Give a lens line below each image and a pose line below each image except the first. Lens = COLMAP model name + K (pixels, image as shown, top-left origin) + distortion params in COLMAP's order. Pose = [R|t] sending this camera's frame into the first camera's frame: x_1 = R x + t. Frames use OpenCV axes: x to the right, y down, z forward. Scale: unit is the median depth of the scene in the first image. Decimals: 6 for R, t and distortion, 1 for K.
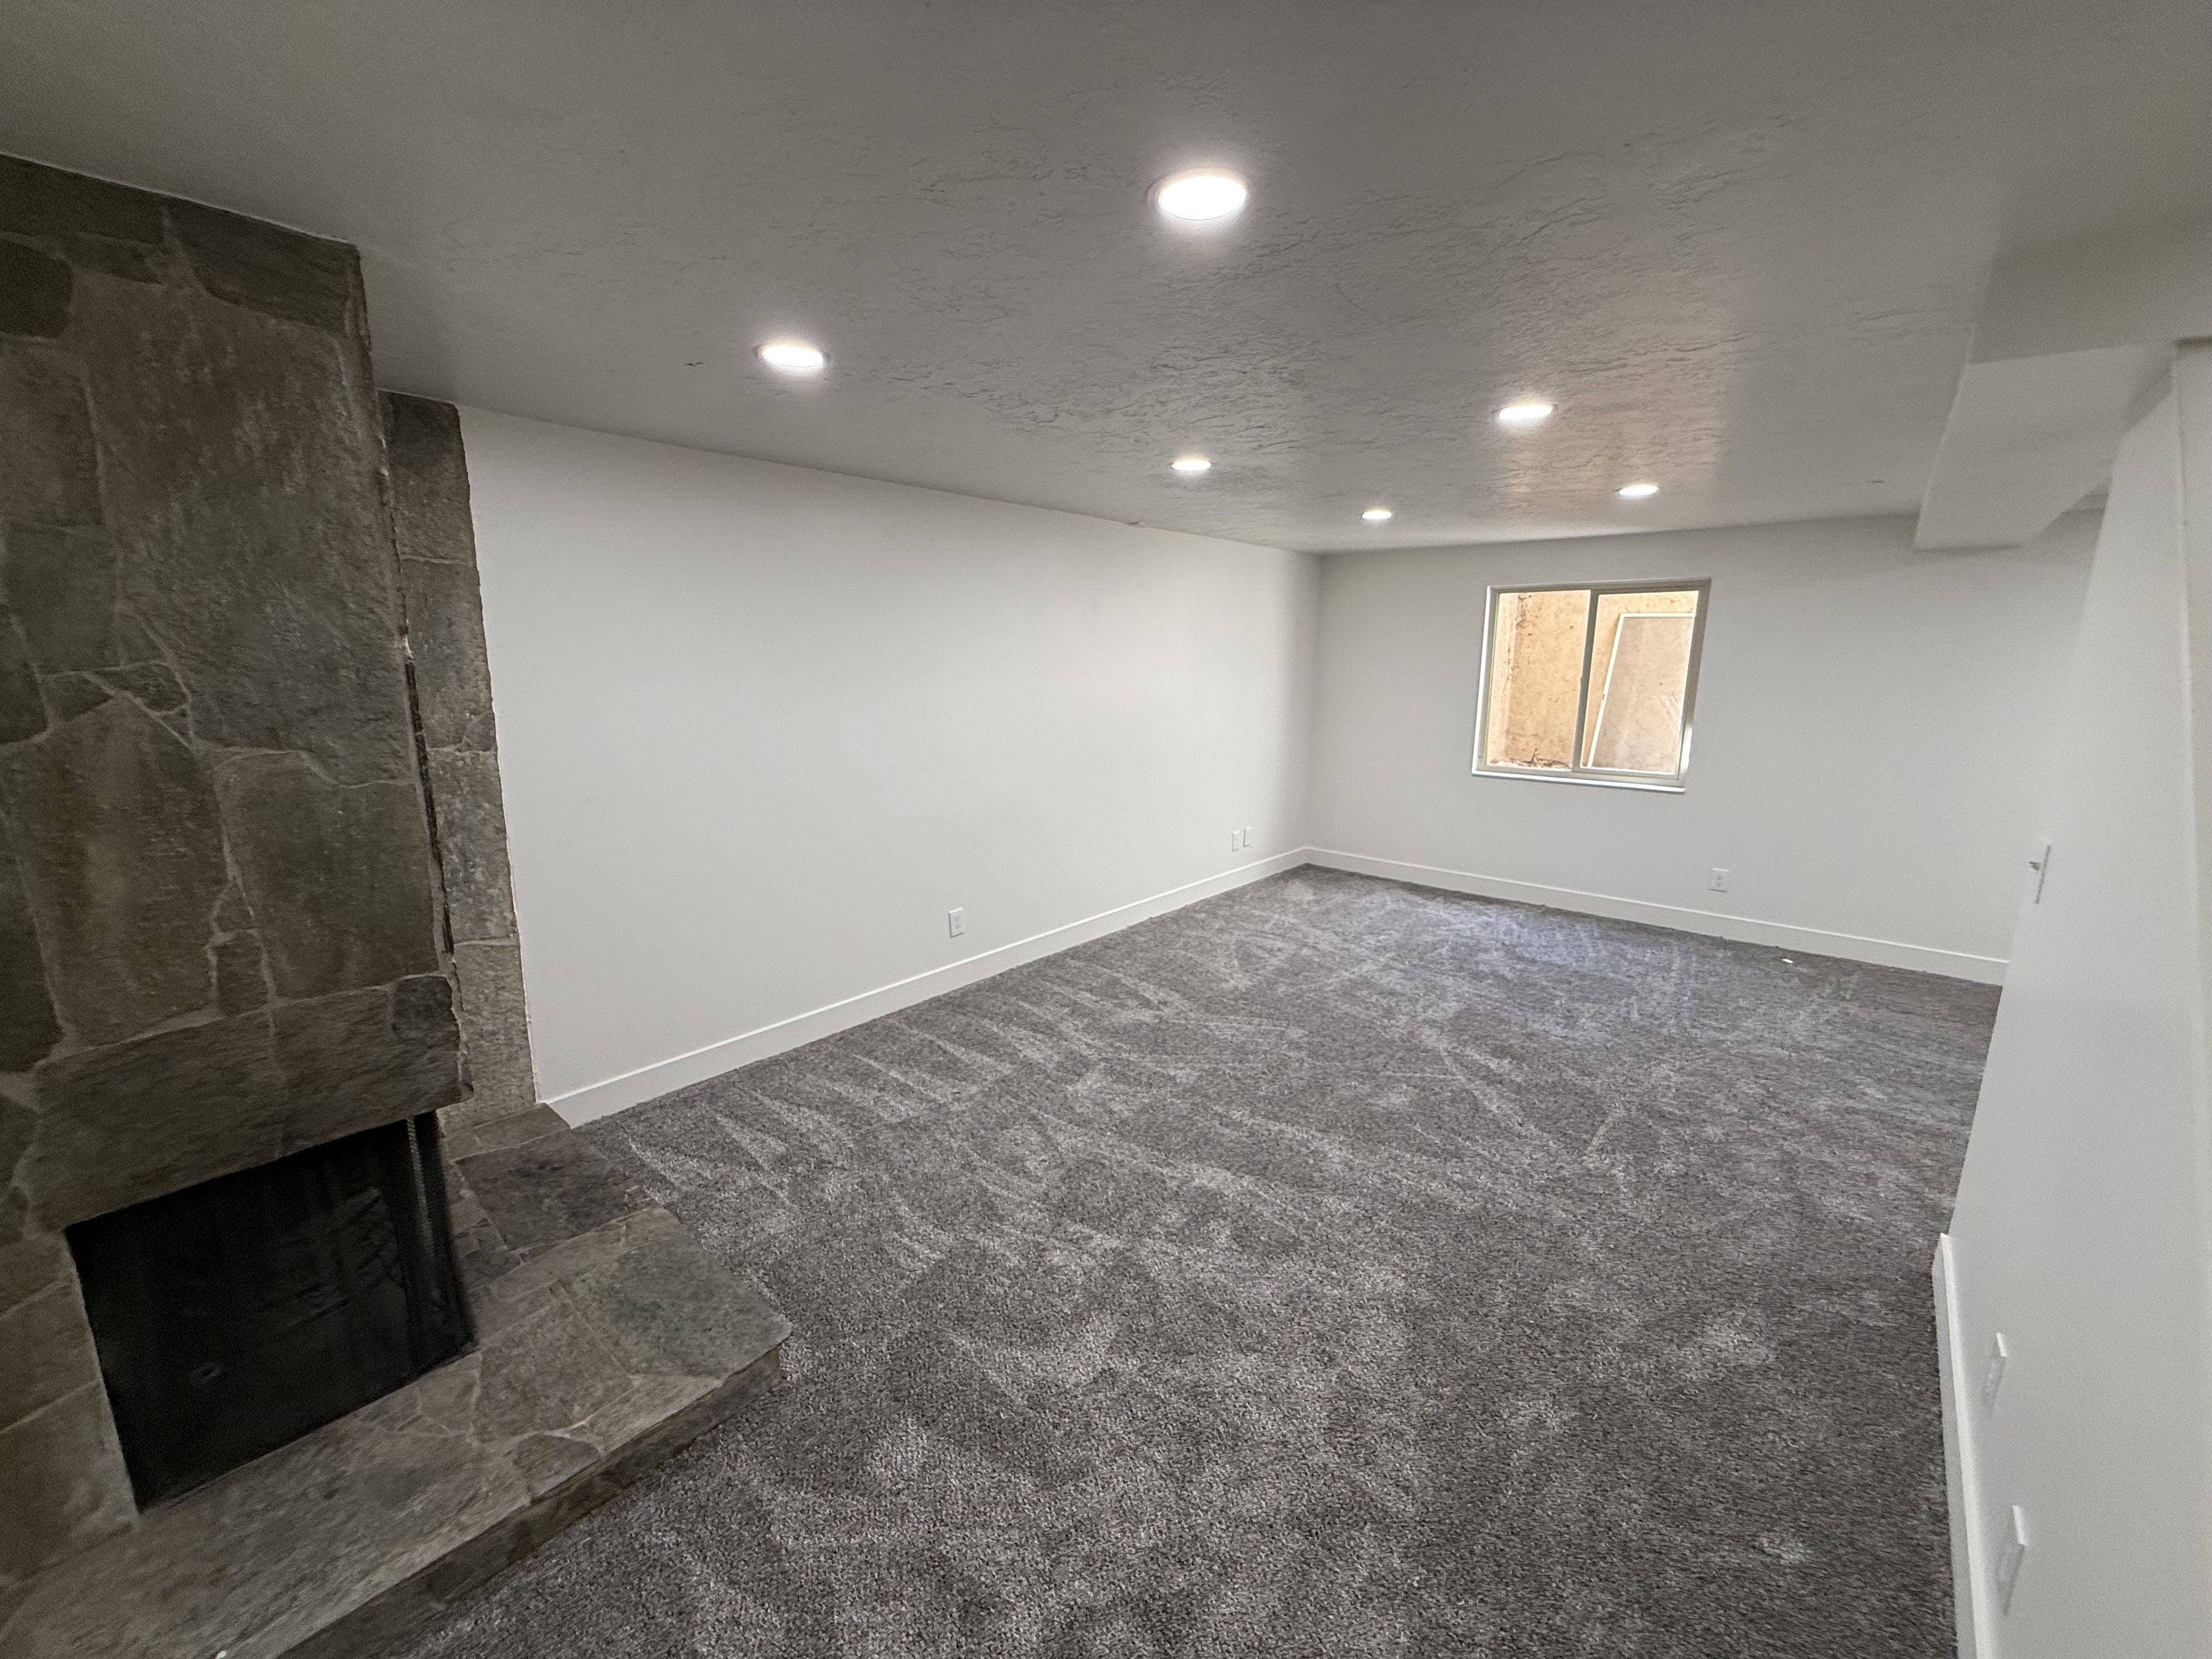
lens RADIAL K [[882.0, 0, 1108.7], [0, 882.0, 829.7], [0, 0, 1]] dist [0.001734, 0.000154]
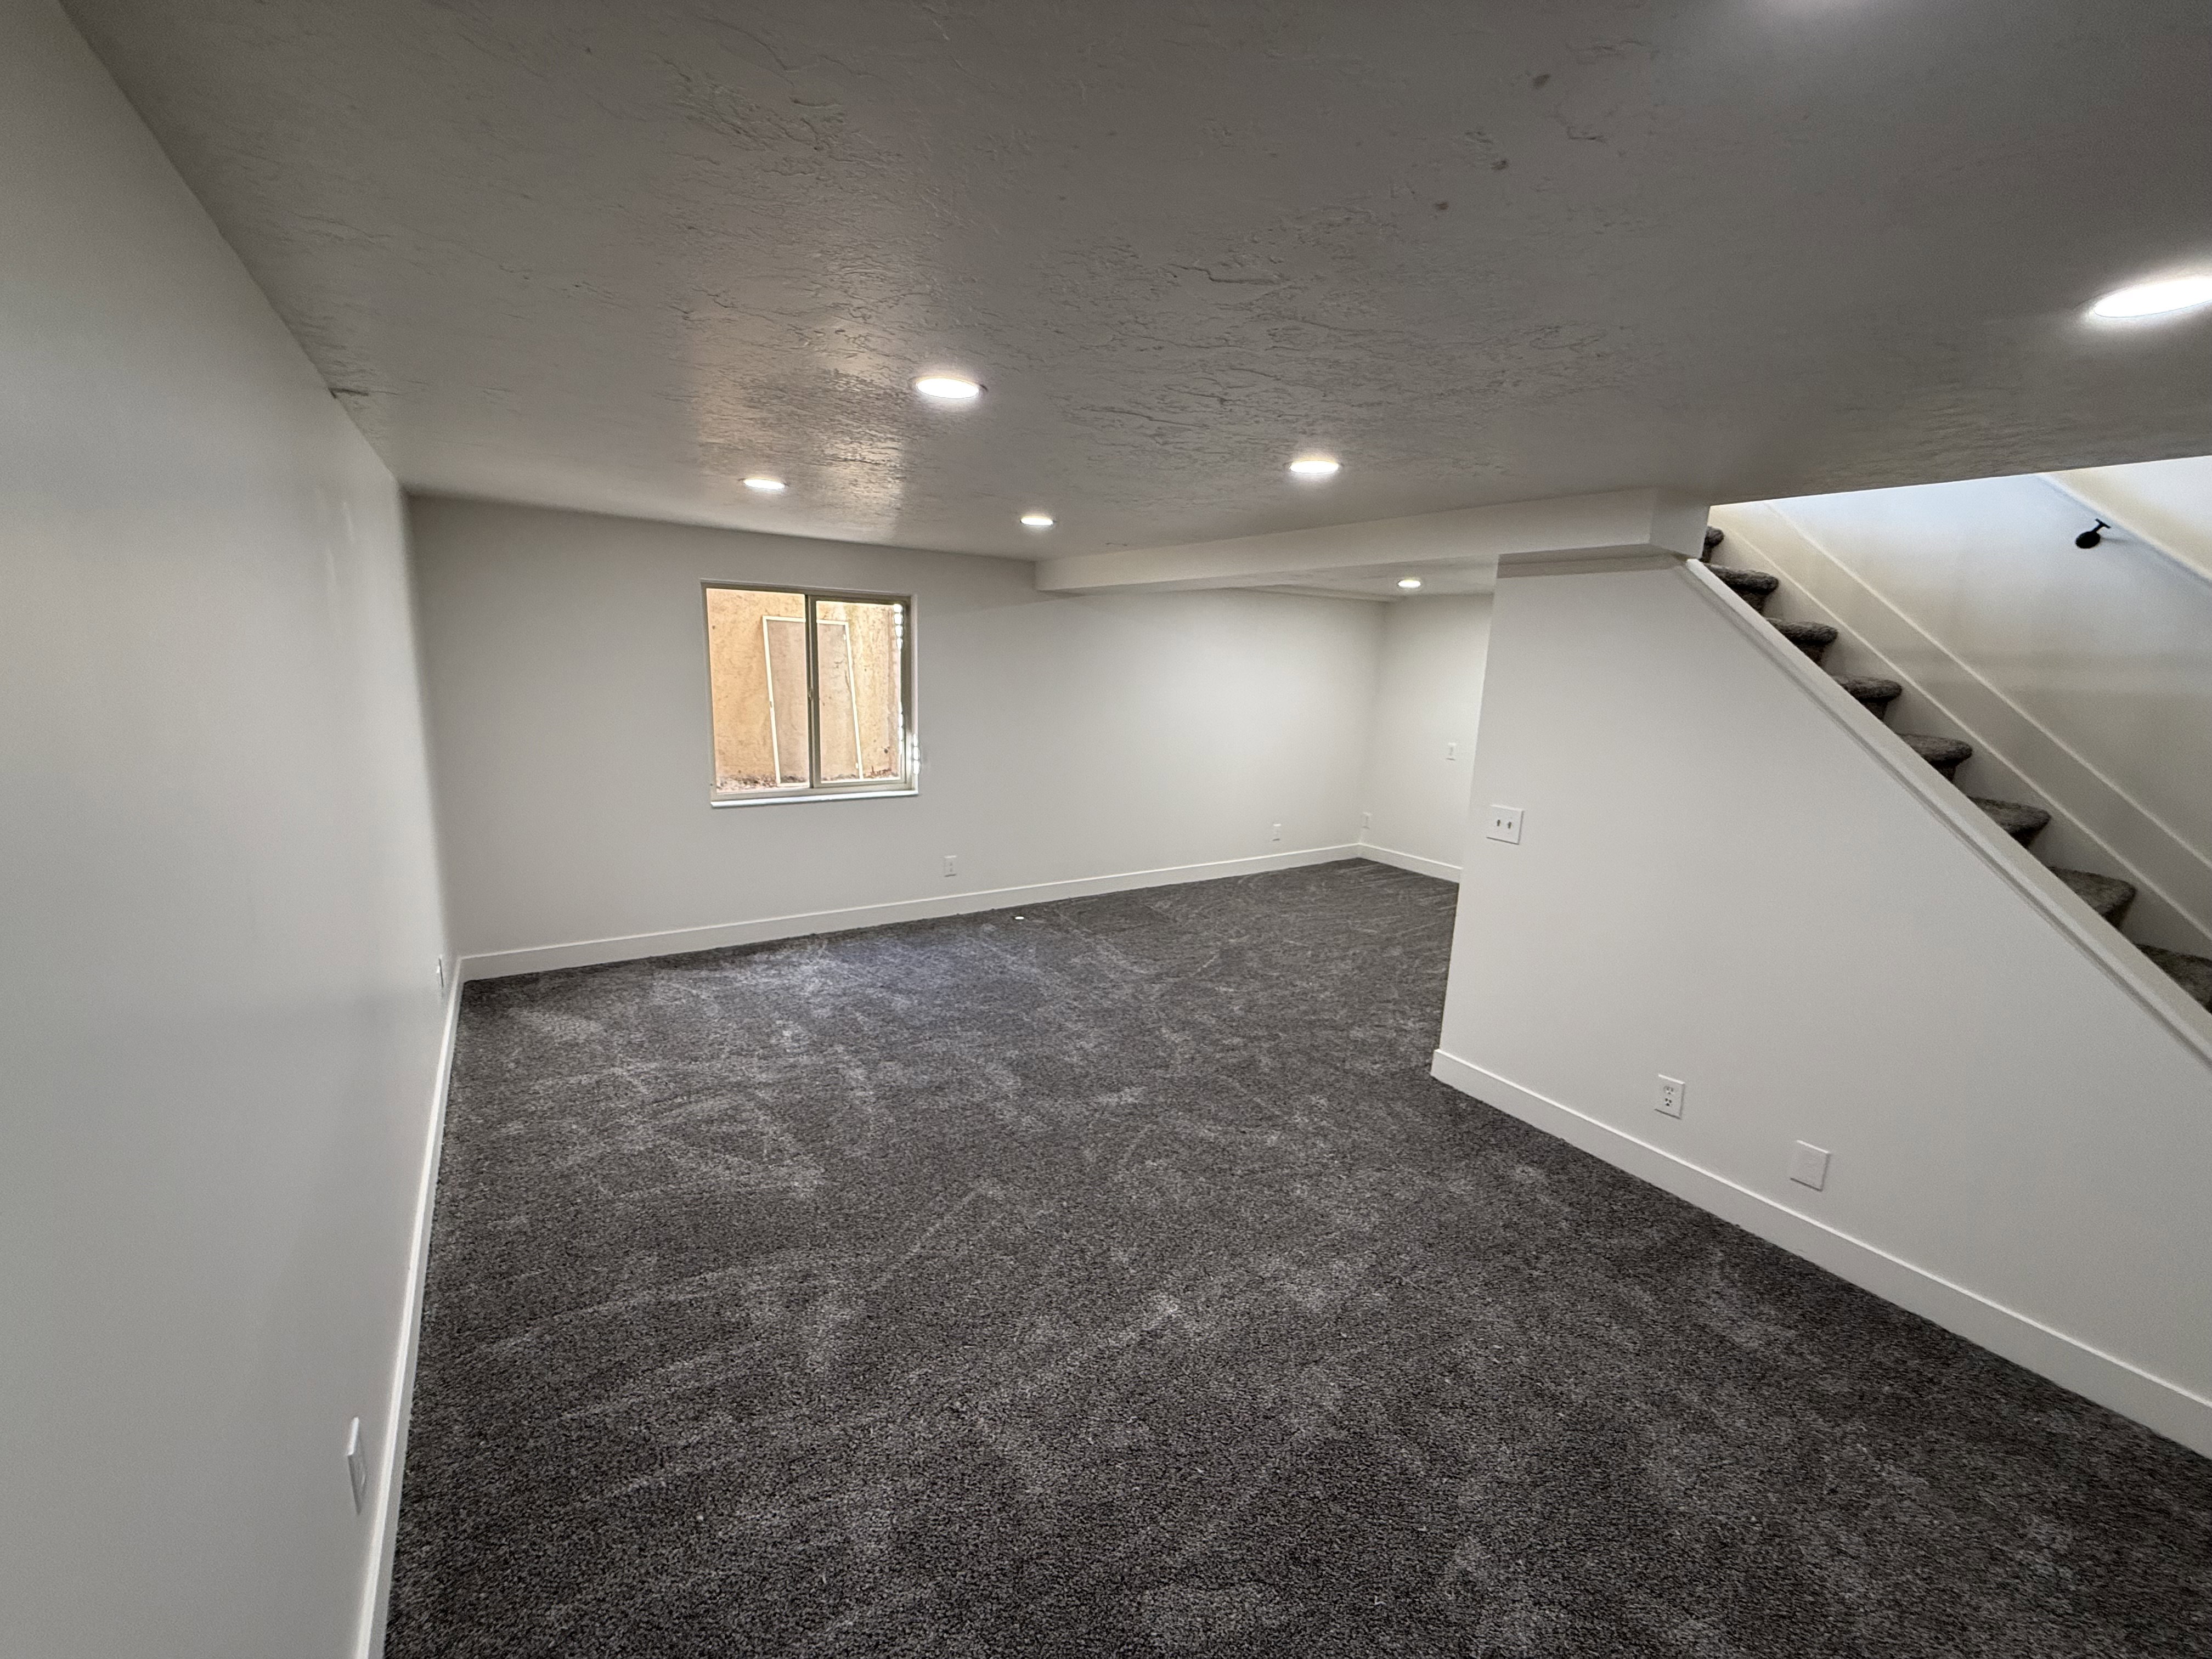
lens RADIAL K [[882.0, 0, 1101.1], [0, 882.0, 823.3], [0, 0, 1]] dist [0.001734, 0.000154]
pose [[0.273510, -0.177418, 0.945365, -0.331348], [0.151948, 0.978470, 0.139670, -0.131796], [-0.949791, 0.105445, 0.294580, 0.507857]]
